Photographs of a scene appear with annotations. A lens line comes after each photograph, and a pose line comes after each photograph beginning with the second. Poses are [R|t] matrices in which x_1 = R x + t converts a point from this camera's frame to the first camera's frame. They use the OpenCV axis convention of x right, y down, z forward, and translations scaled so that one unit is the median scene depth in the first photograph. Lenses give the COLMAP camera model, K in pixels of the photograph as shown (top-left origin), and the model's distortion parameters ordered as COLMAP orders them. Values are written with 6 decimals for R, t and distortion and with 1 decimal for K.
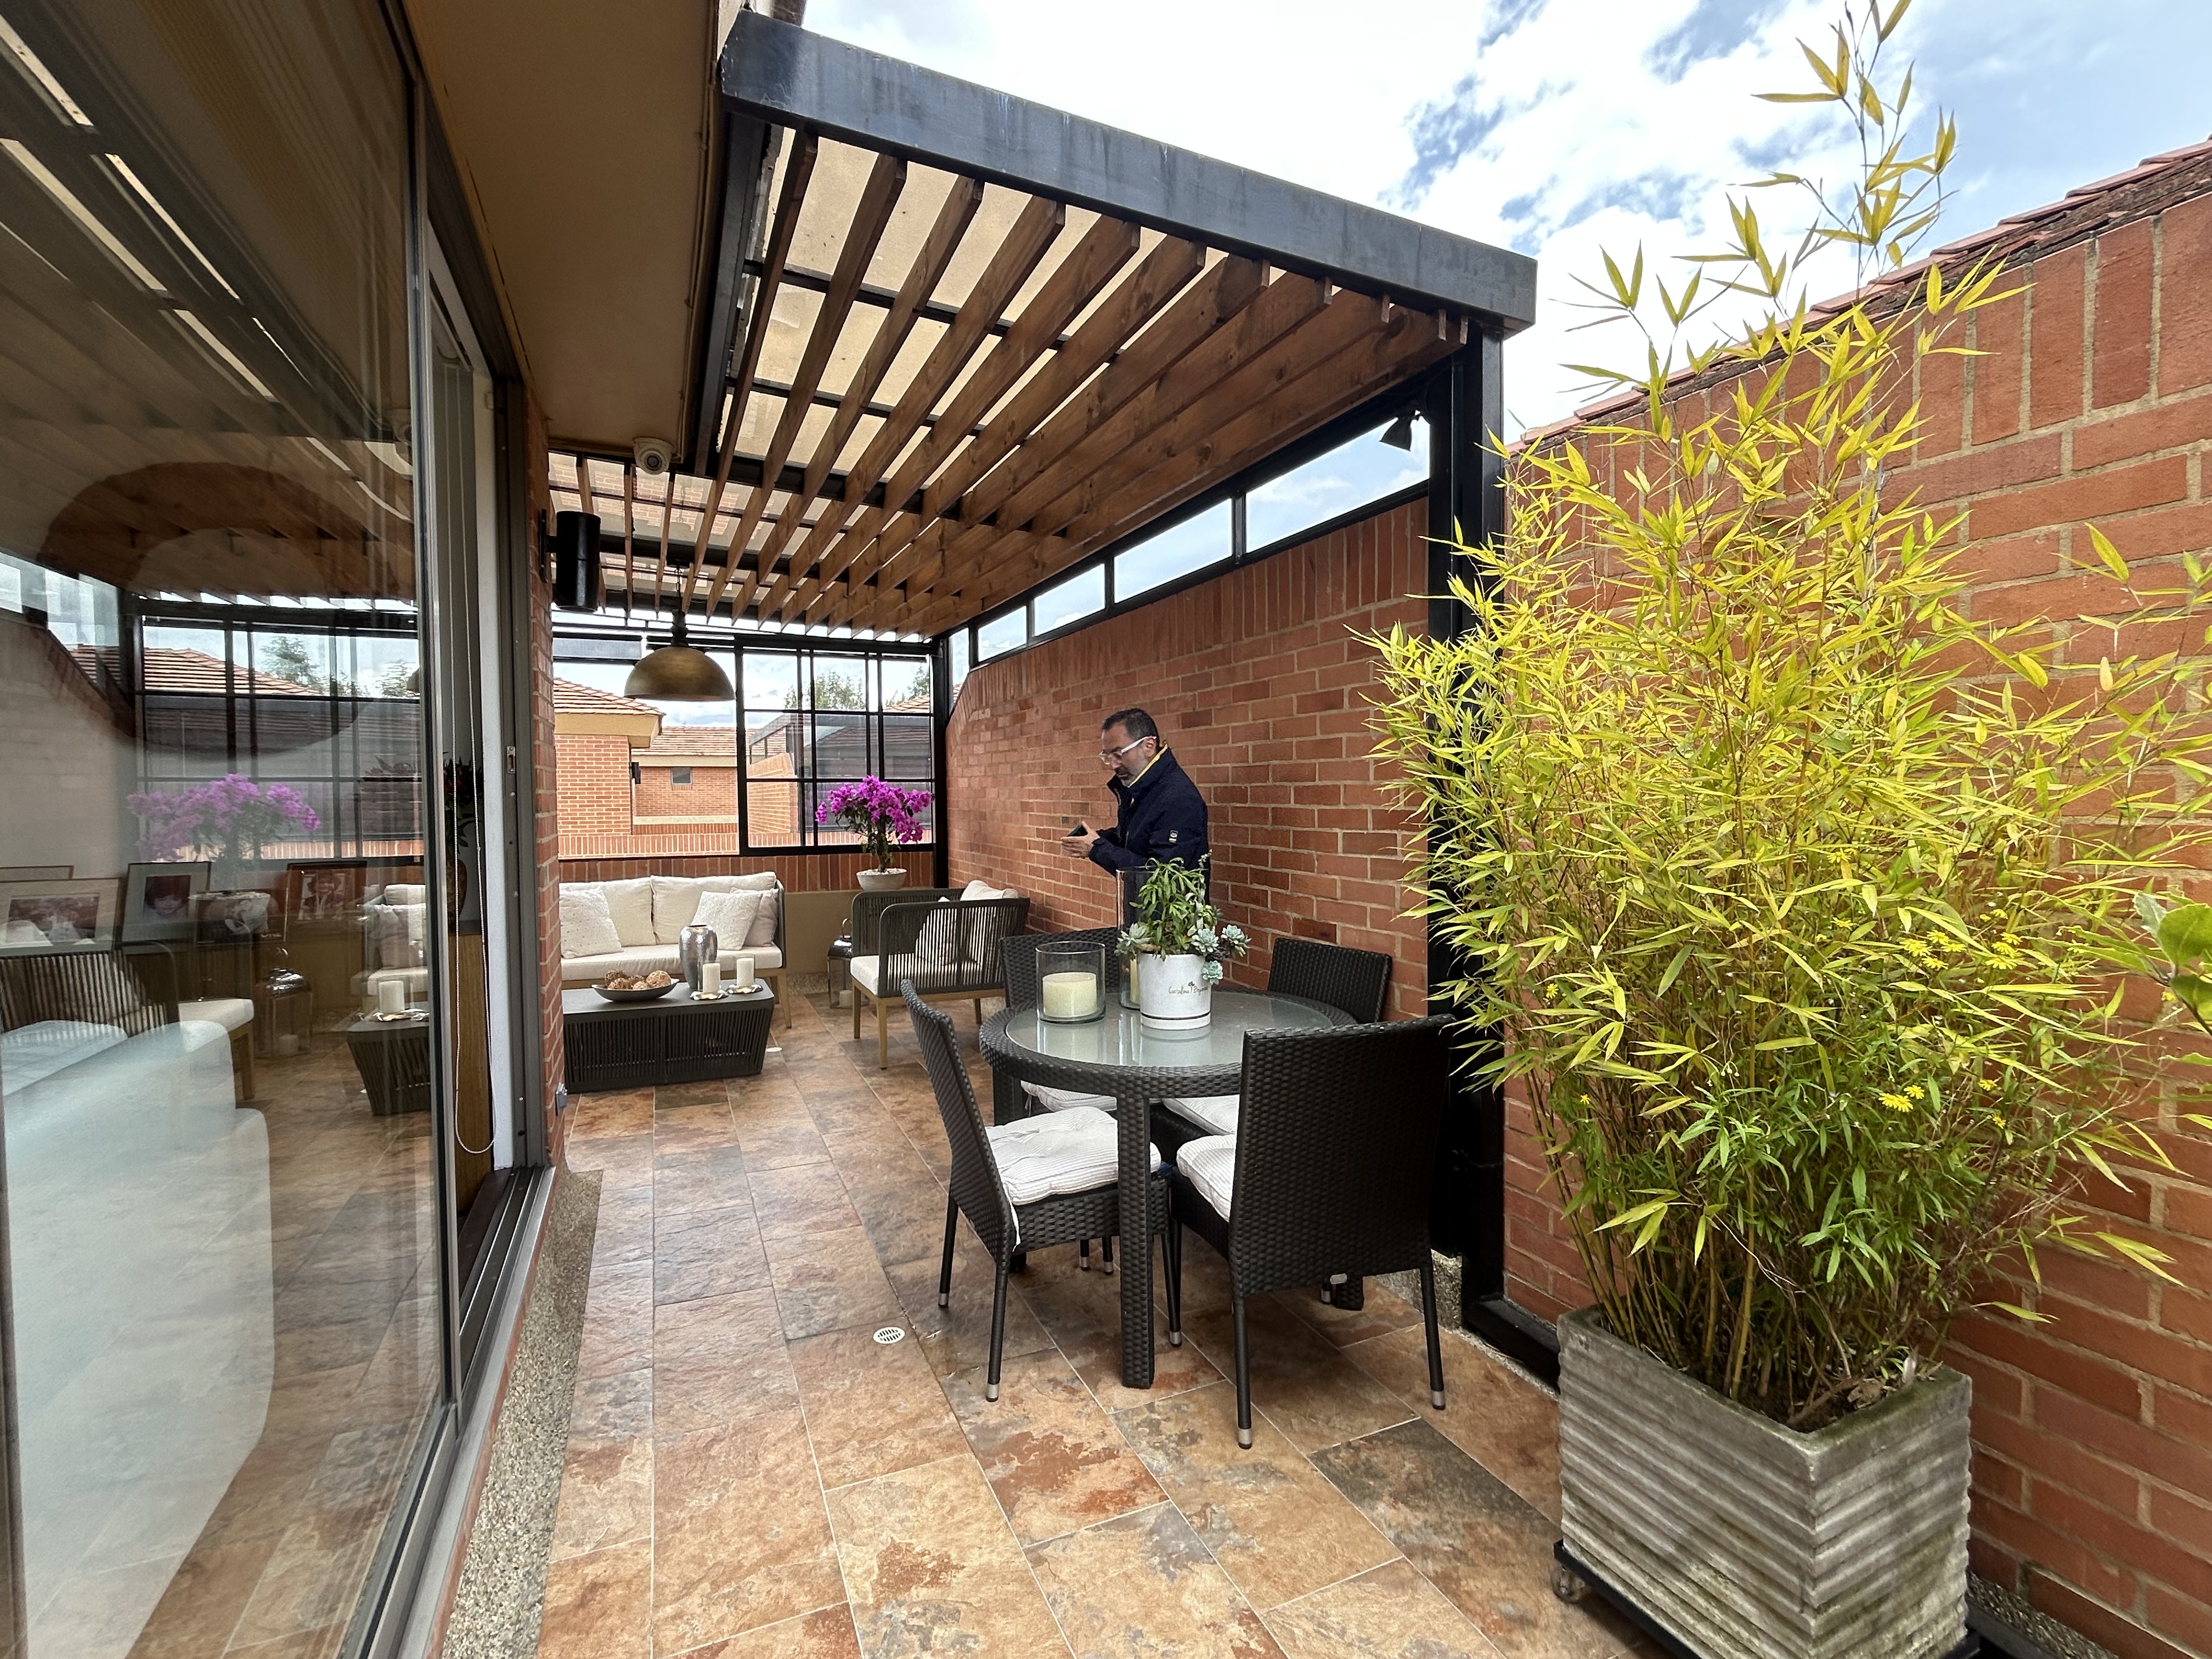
lens RADIAL K [[1027.8, 0, 1106.0], [0, 1027.8, 829.5], [0, 0, 1]] dist [-0.002447, -0.000594]
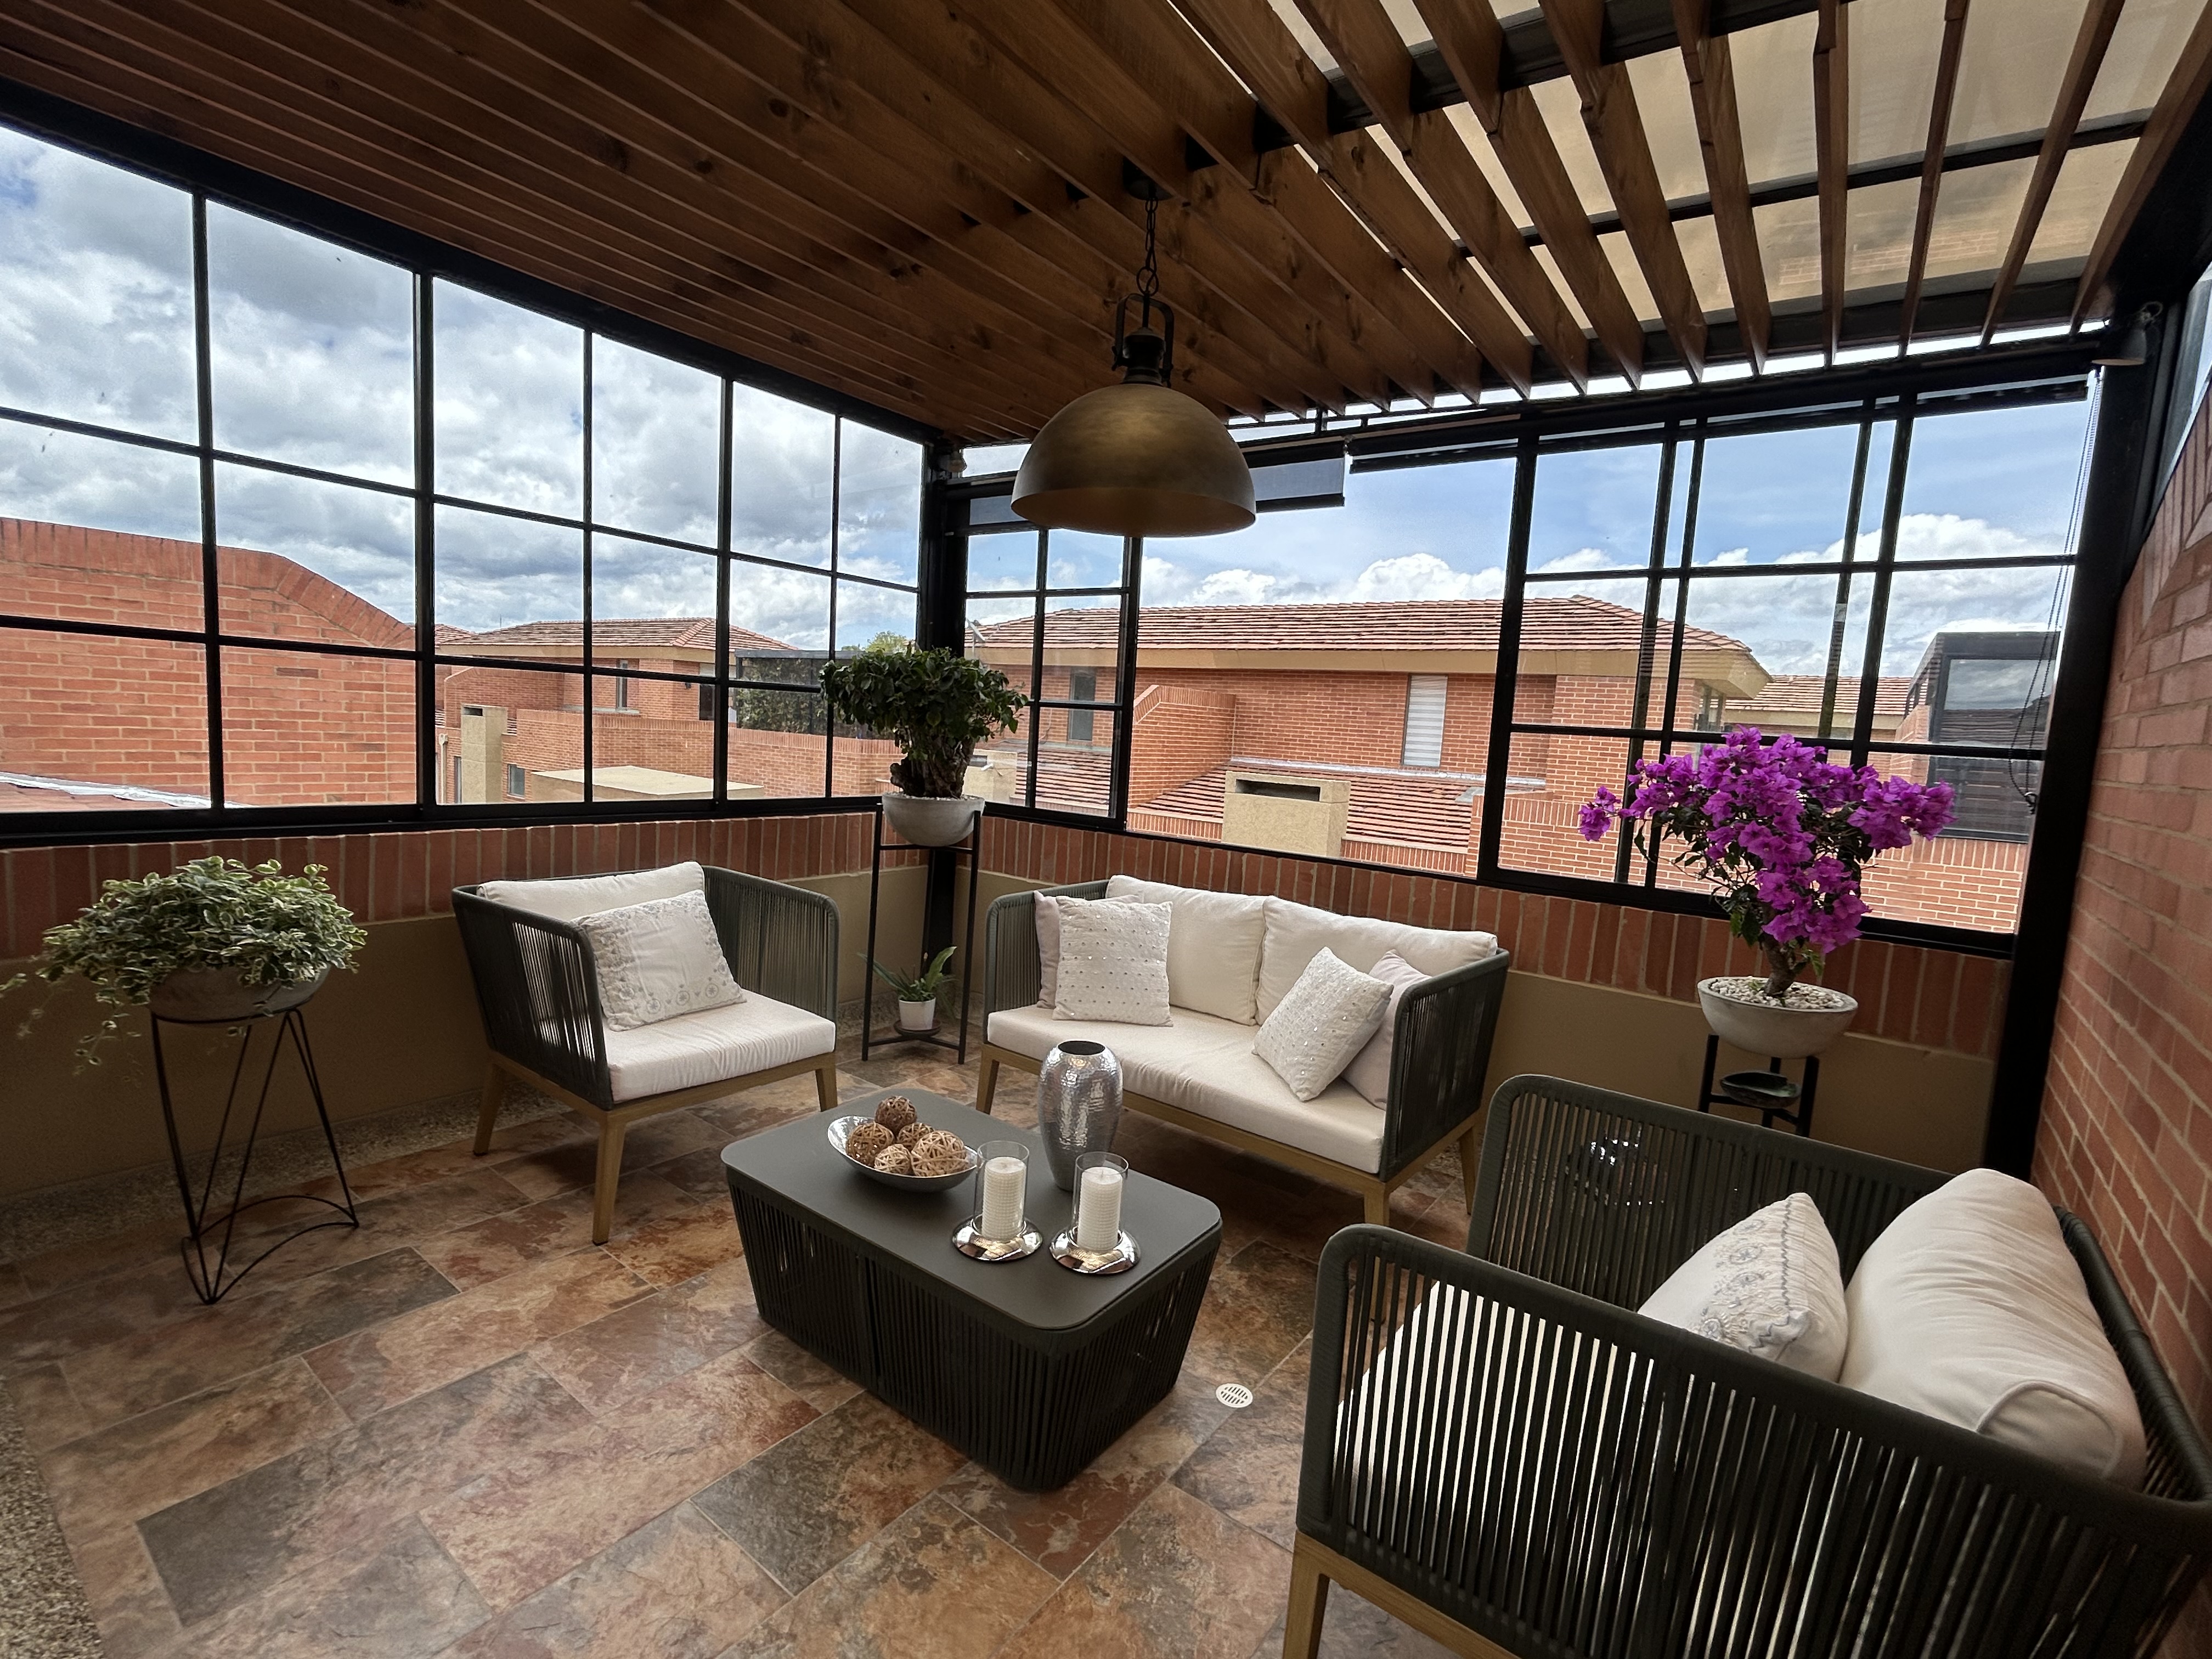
lens RADIAL K [[1027.8, 0, 1106.0], [0, 1027.8, 829.5], [0, 0, 1]] dist [-0.002447, -0.000594]
pose [[0.502205, 0.119462, -0.856457, -0.033983], [-0.102979, 0.991626, 0.077932, -0.018997], [0.858595, 0.049059, 0.510301, 0.611535]]
